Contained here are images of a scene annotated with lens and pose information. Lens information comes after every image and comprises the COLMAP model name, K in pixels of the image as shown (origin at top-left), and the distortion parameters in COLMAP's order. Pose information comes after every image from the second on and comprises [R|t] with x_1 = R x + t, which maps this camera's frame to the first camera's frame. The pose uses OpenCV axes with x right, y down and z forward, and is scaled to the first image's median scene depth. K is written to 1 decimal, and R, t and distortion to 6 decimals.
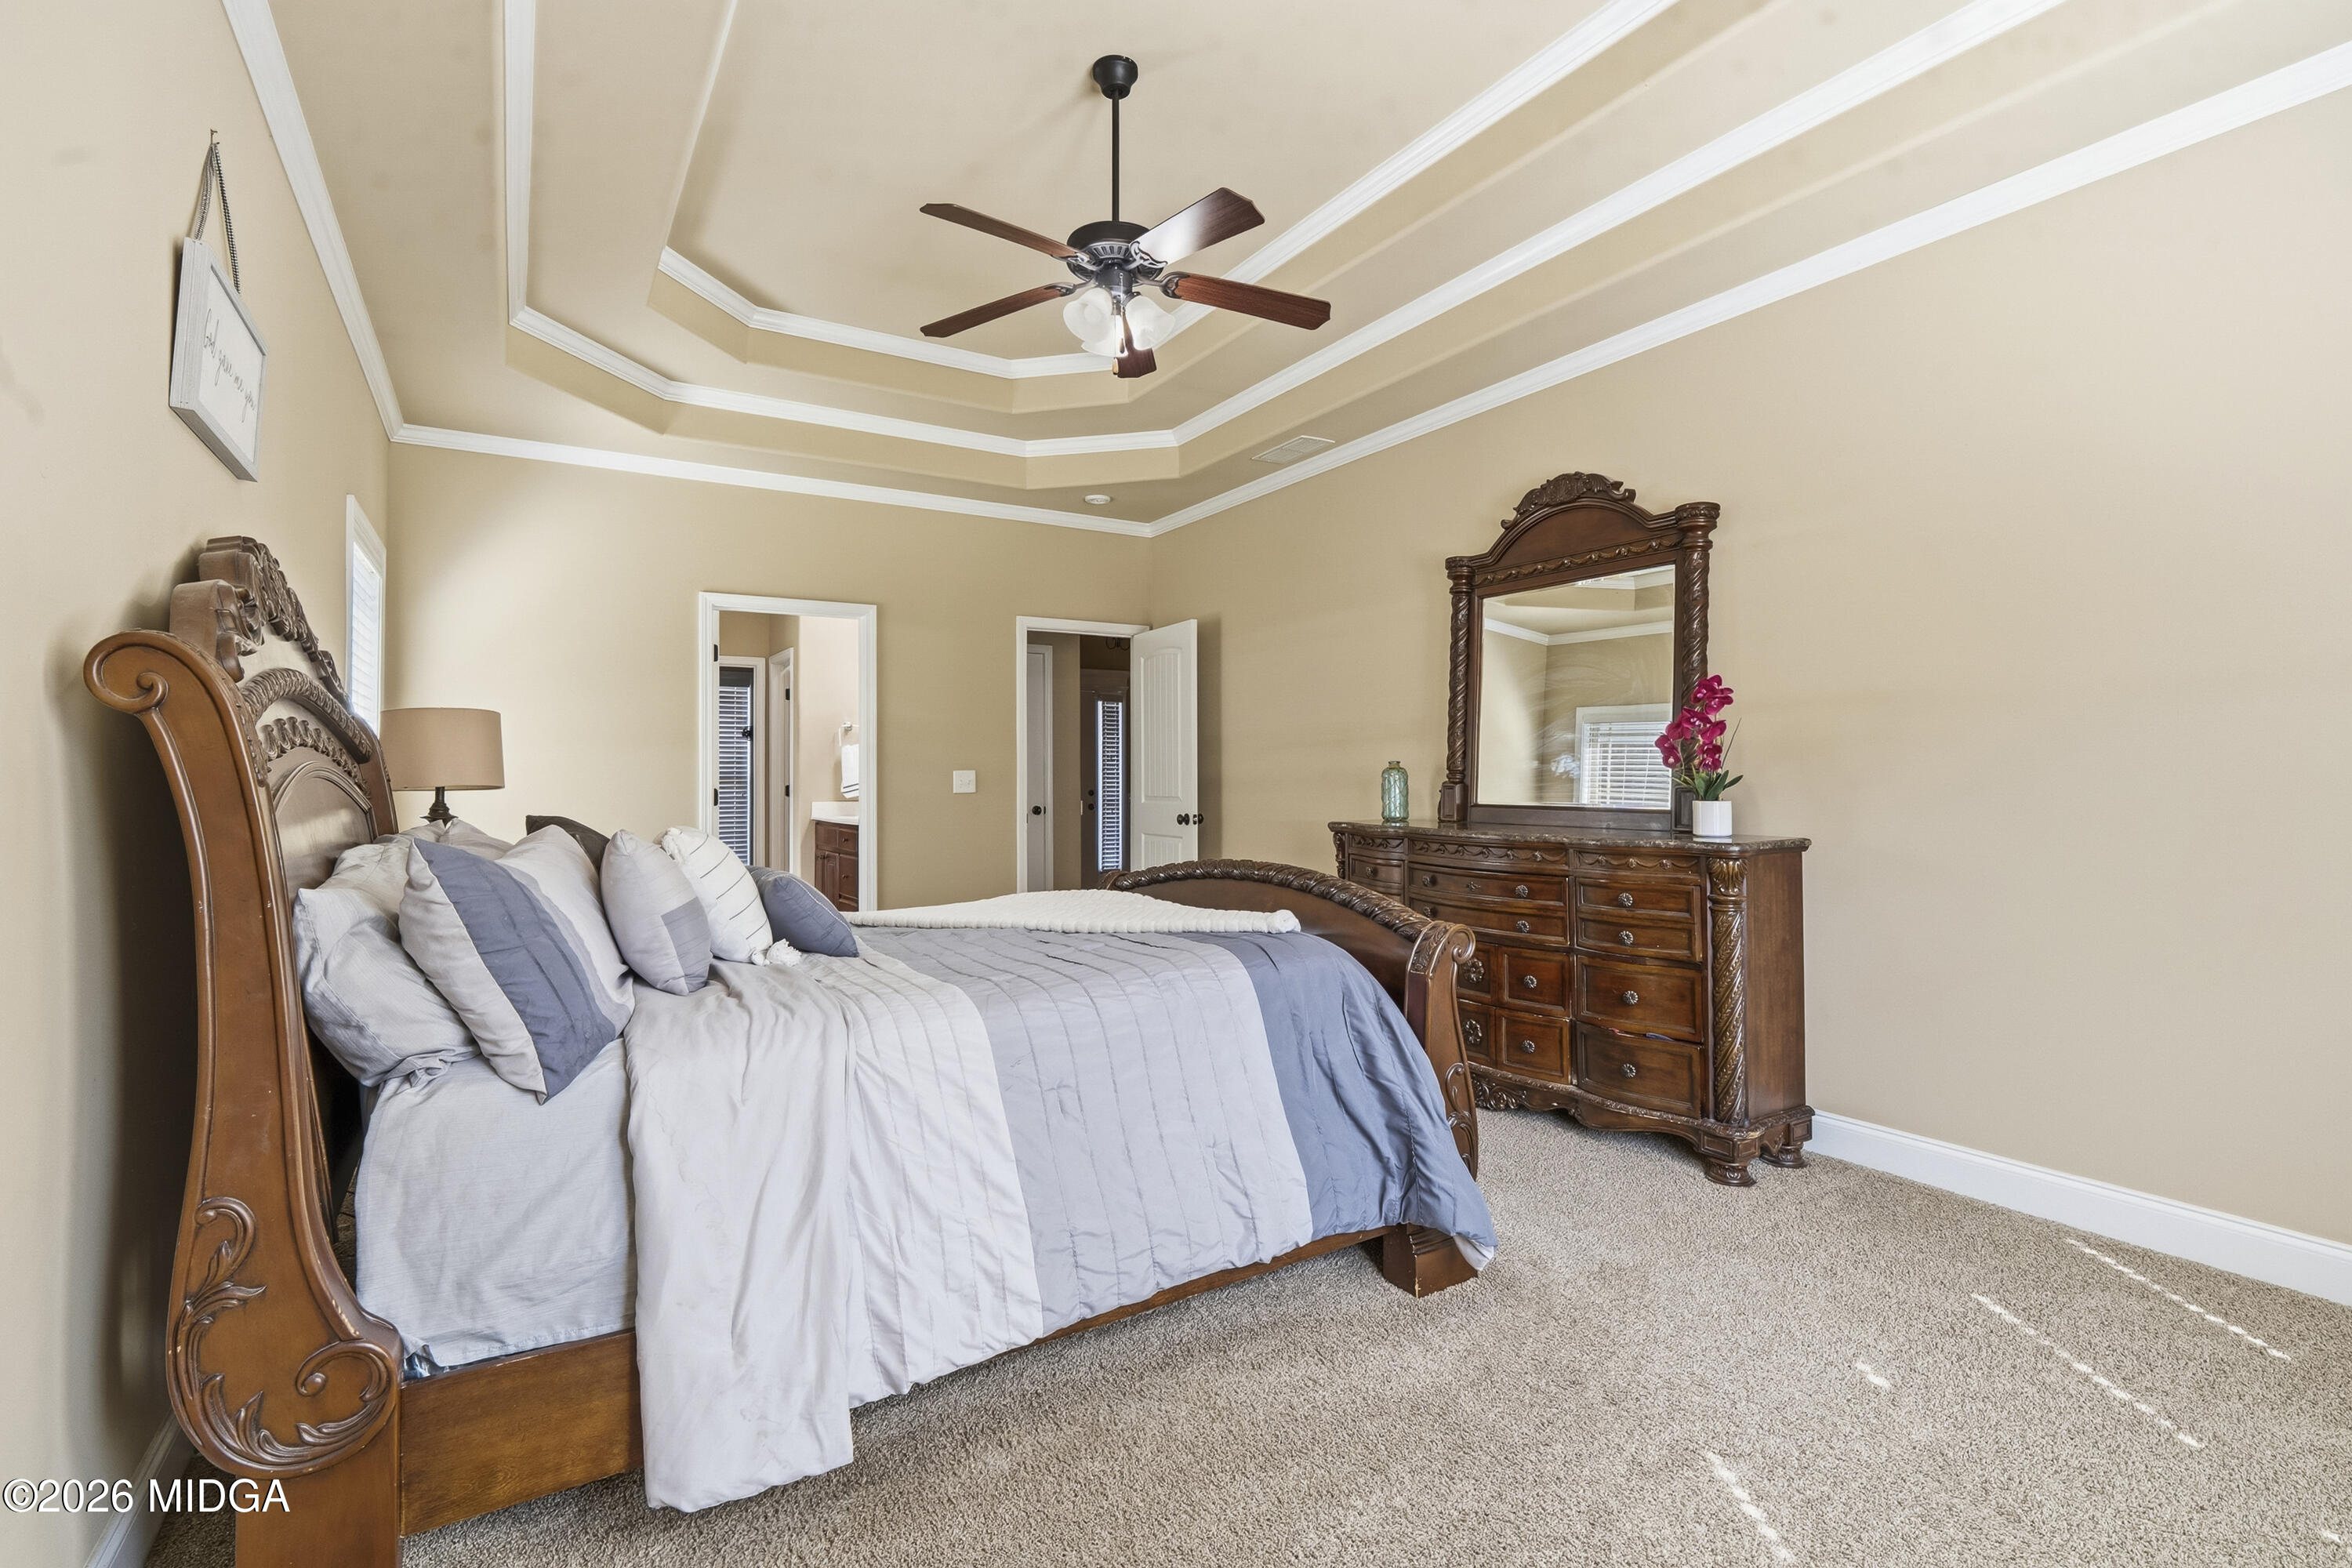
lens RADIAL K [[1087.7, 0, 1159.0], [0, 1087.7, 769.6], [0, 0, 1]] dist [-0.000269, -0.009477]
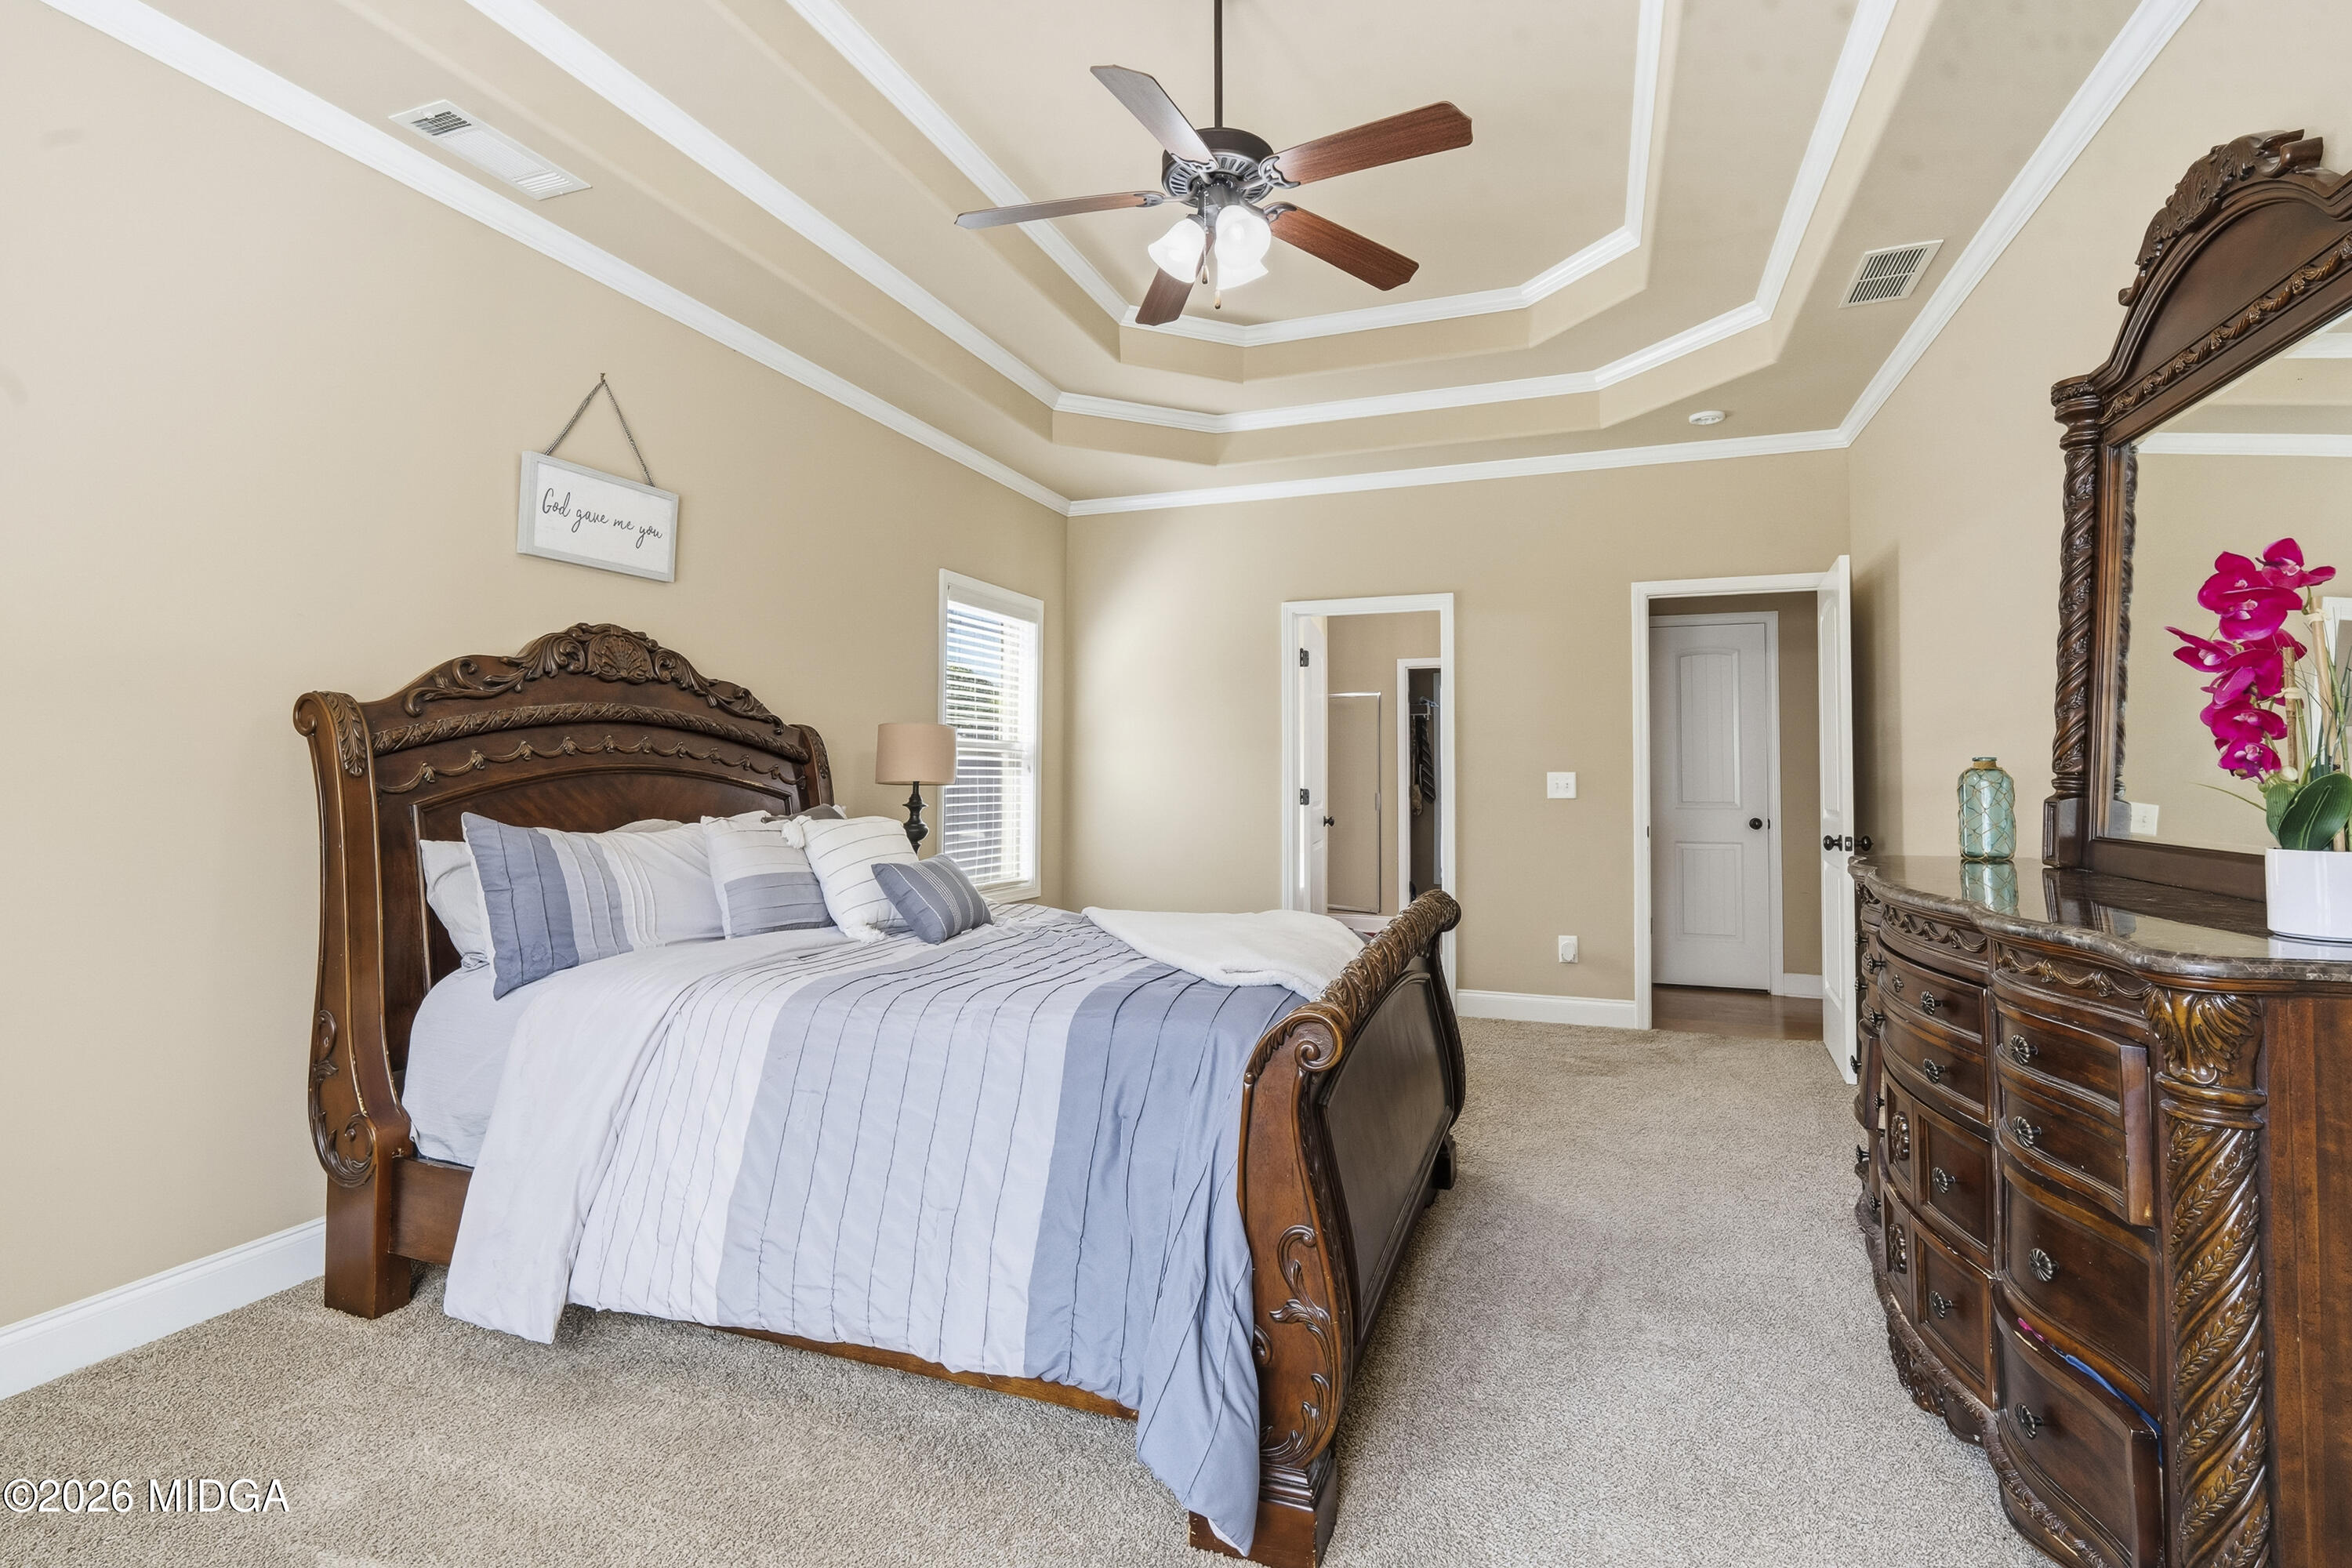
lens RADIAL K [[1087.7, 0, 1159.0], [0, 1087.7, 769.6], [0, 0, 1]] dist [-0.000269, -0.009477]
pose [[0.612010, 0.000288, -0.790850, 0.421296], [-0.001871, 0.999998, -0.001084, 0.000520], [0.790848, 0.002143, 0.612009, 0.310984]]
